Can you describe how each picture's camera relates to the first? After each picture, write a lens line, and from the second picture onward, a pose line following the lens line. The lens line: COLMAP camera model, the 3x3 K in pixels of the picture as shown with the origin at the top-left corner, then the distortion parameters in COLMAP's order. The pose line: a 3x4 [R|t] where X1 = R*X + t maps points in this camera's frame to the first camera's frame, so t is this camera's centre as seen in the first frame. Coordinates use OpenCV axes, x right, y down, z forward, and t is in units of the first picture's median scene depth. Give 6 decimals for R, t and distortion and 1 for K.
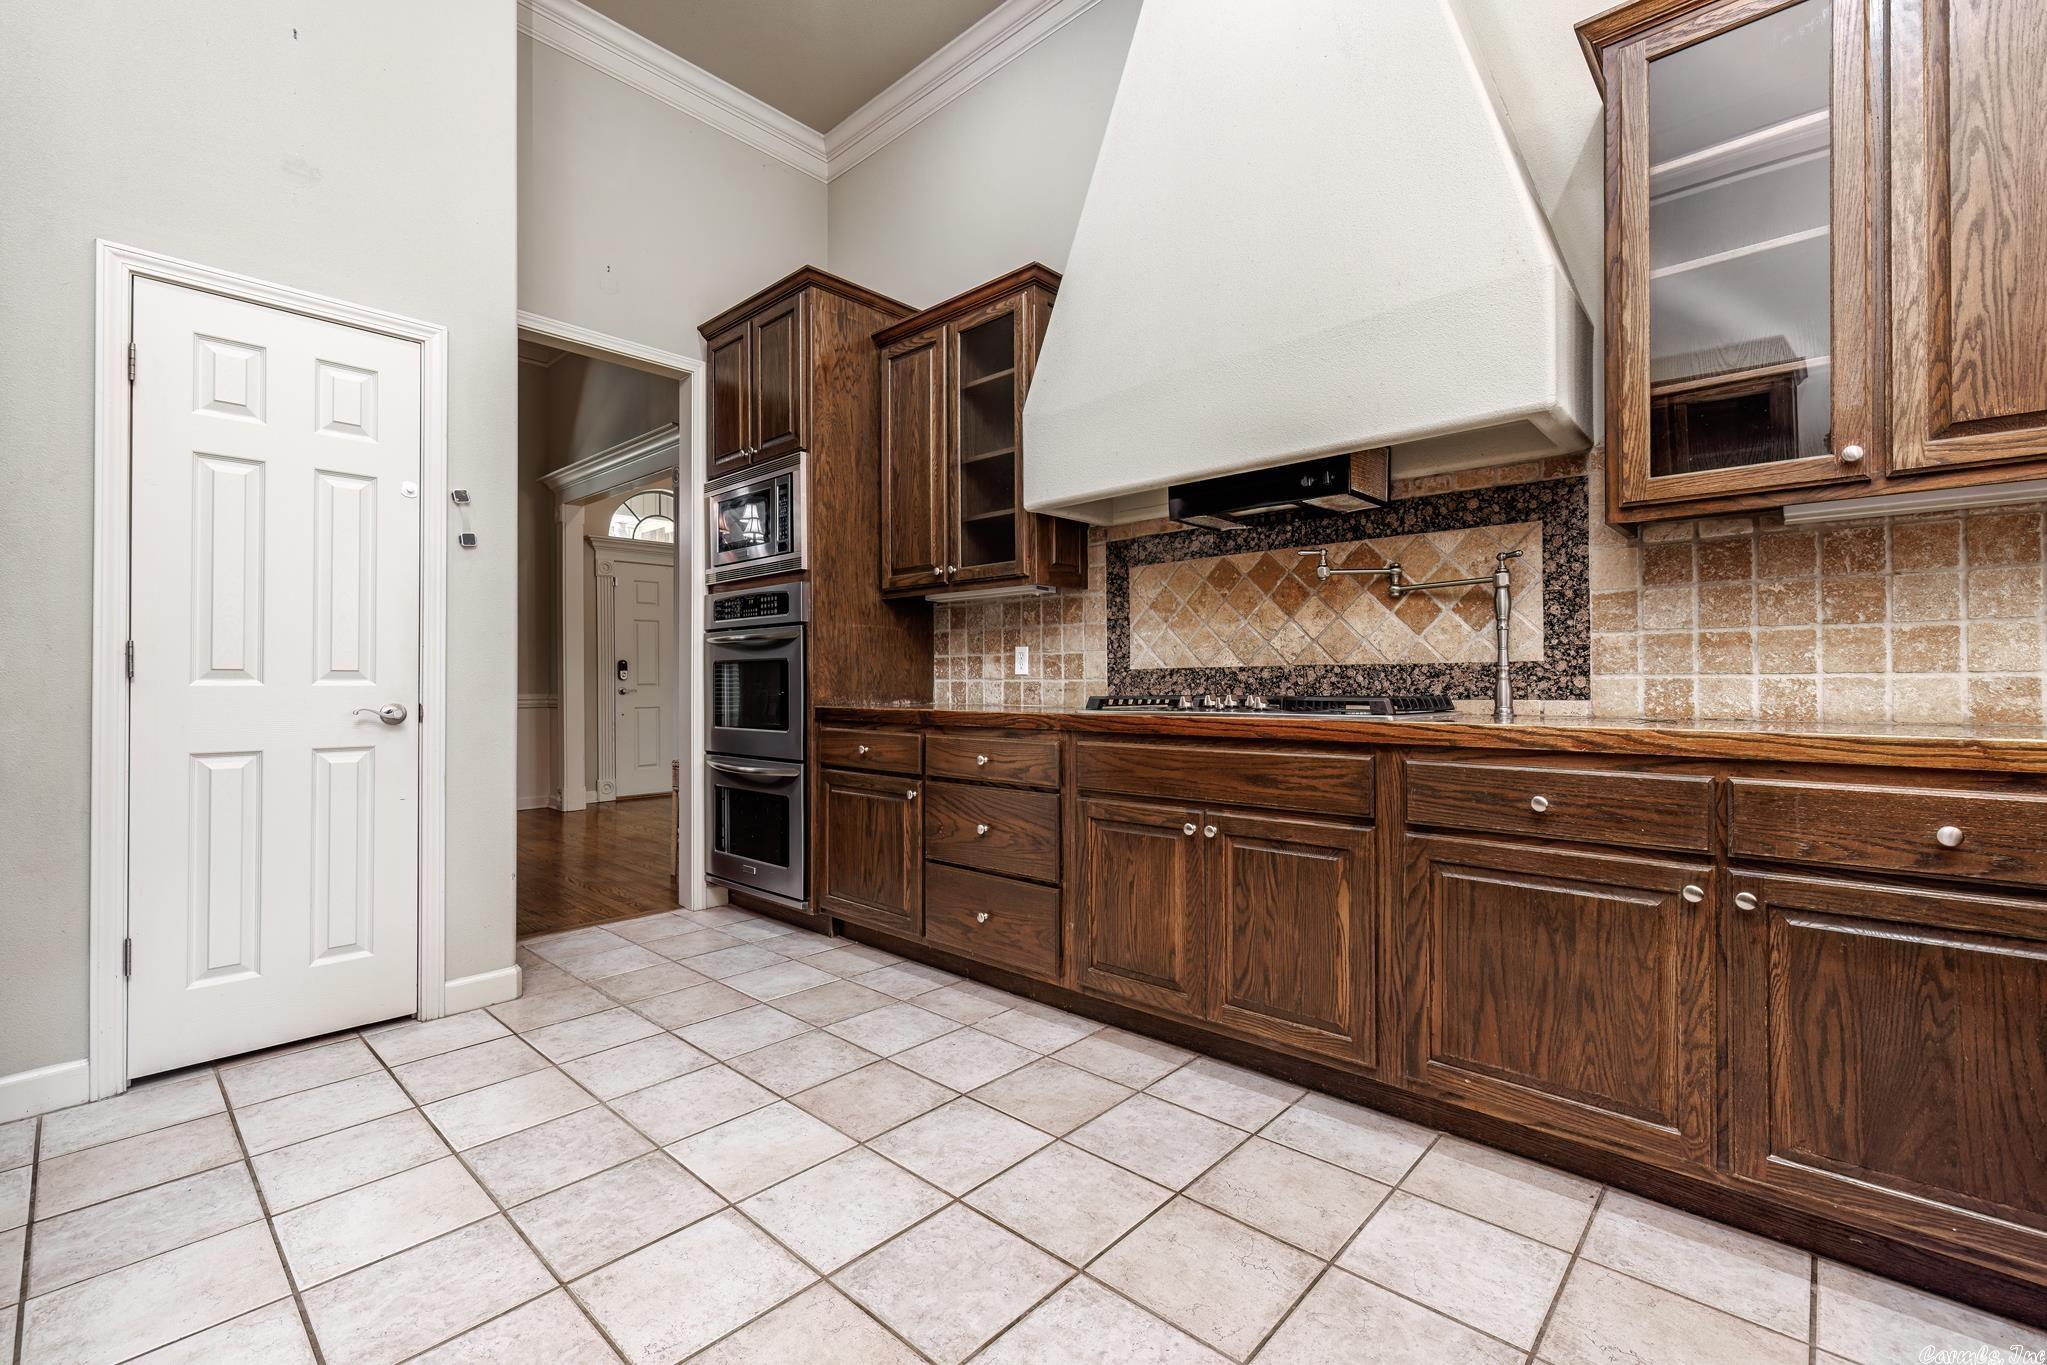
lens RADIAL K [[872.6, 0, 1030.6], [0, 872.6, 679.3], [0, 0, 1]] dist [-0.000114, -0.000595]
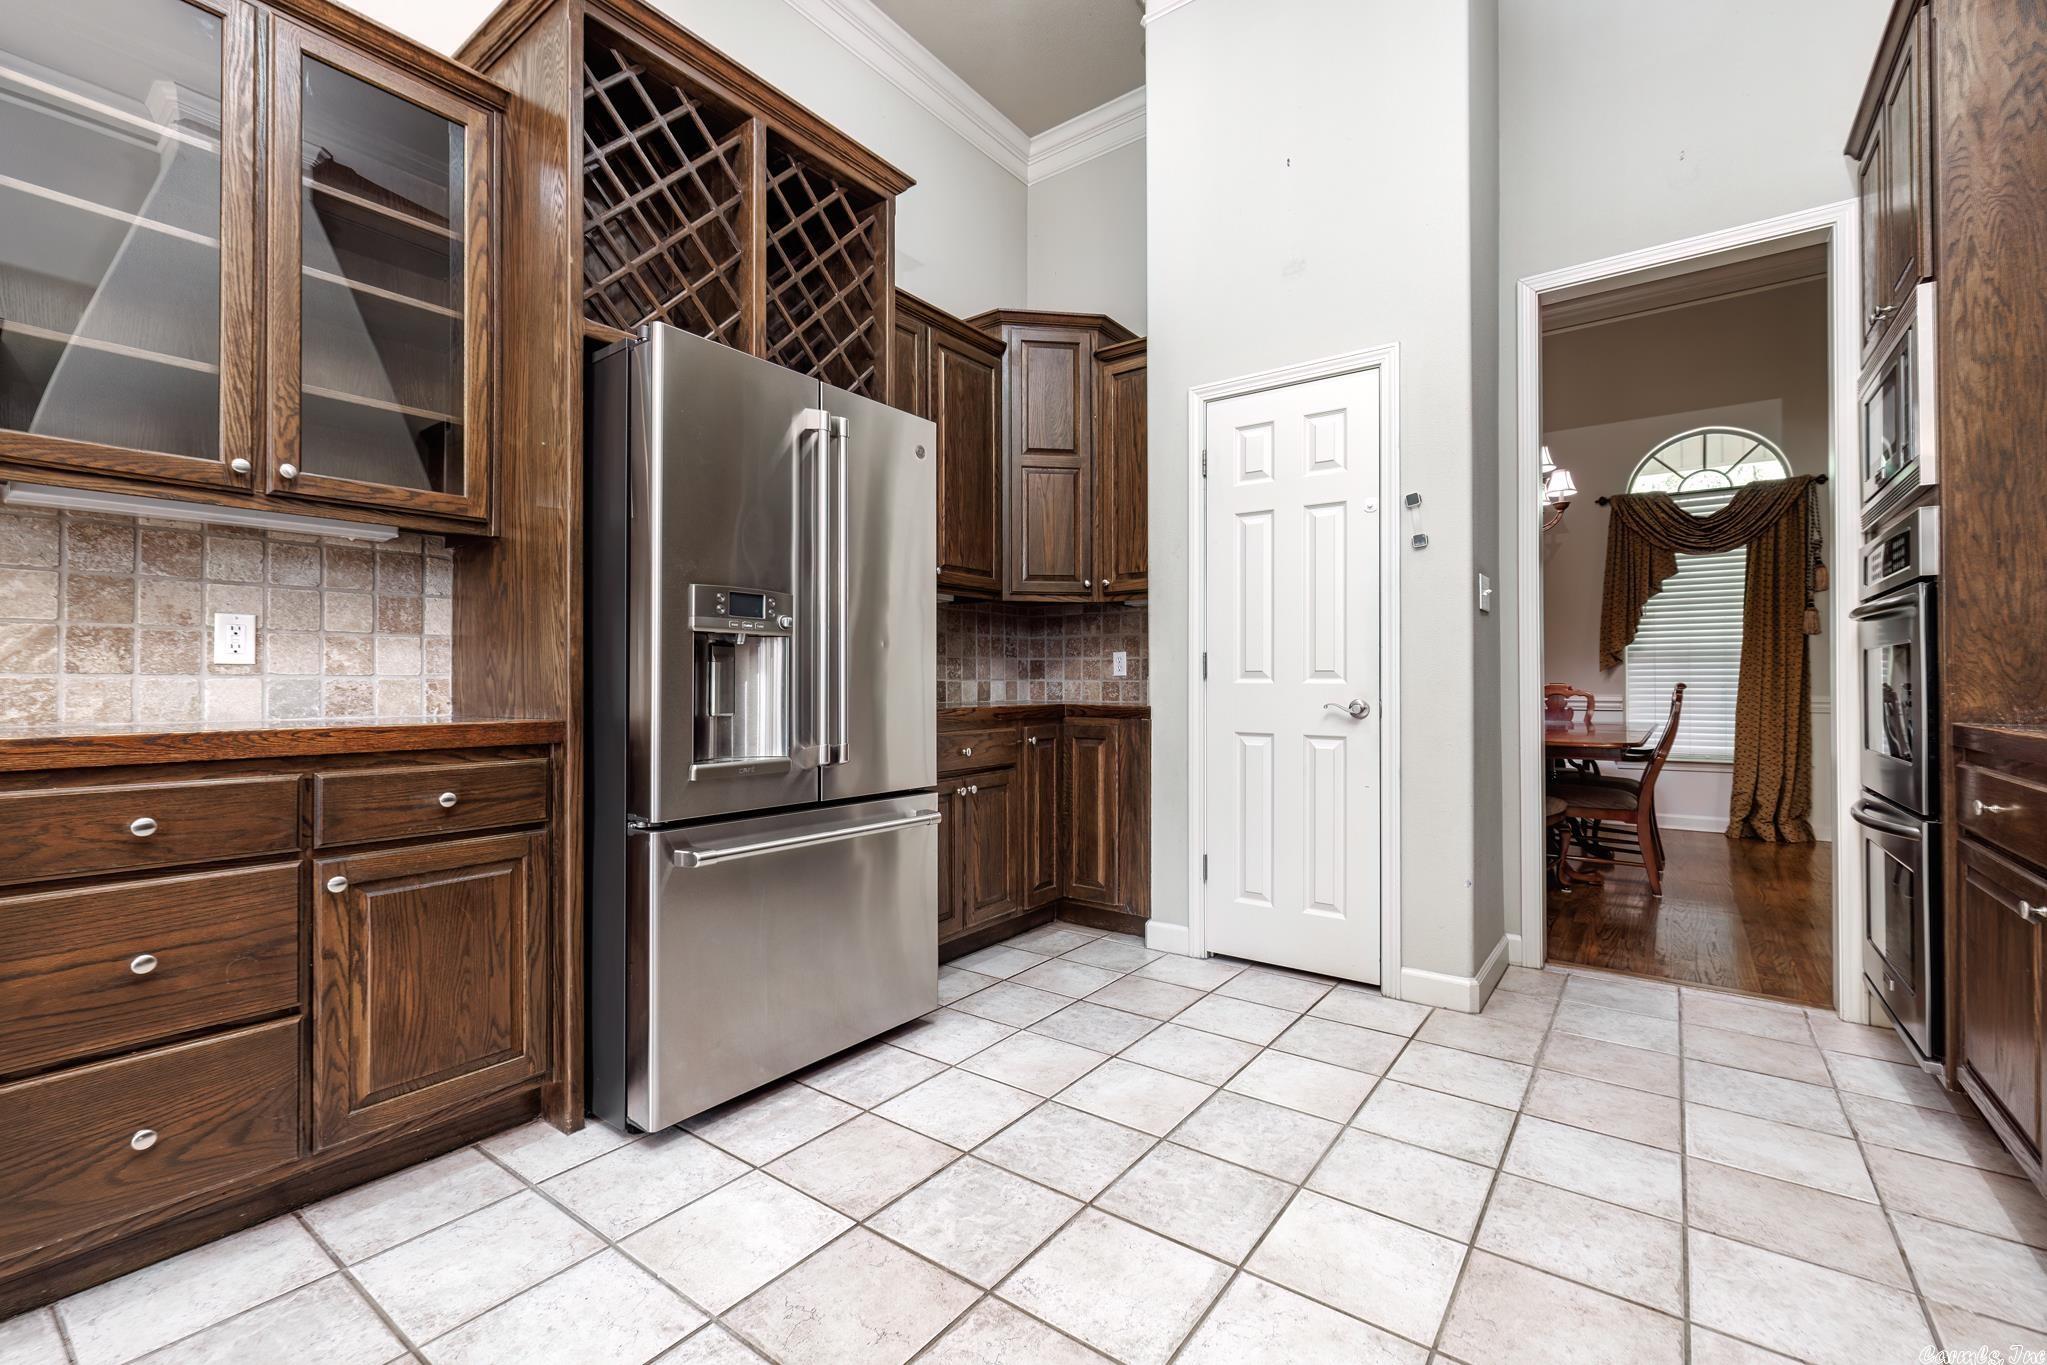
lens RADIAL K [[872.6, 0, 993.3], [0, 872.6, 676.6], [0, 0, 1]] dist [-0.000114, -0.000595]
pose [[0.090434, -0.003062, -0.995898, 0.333225], [0.005935, 0.999979, -0.002535, -0.001771], [0.995885, -0.005681, 0.090450, 0.424216]]
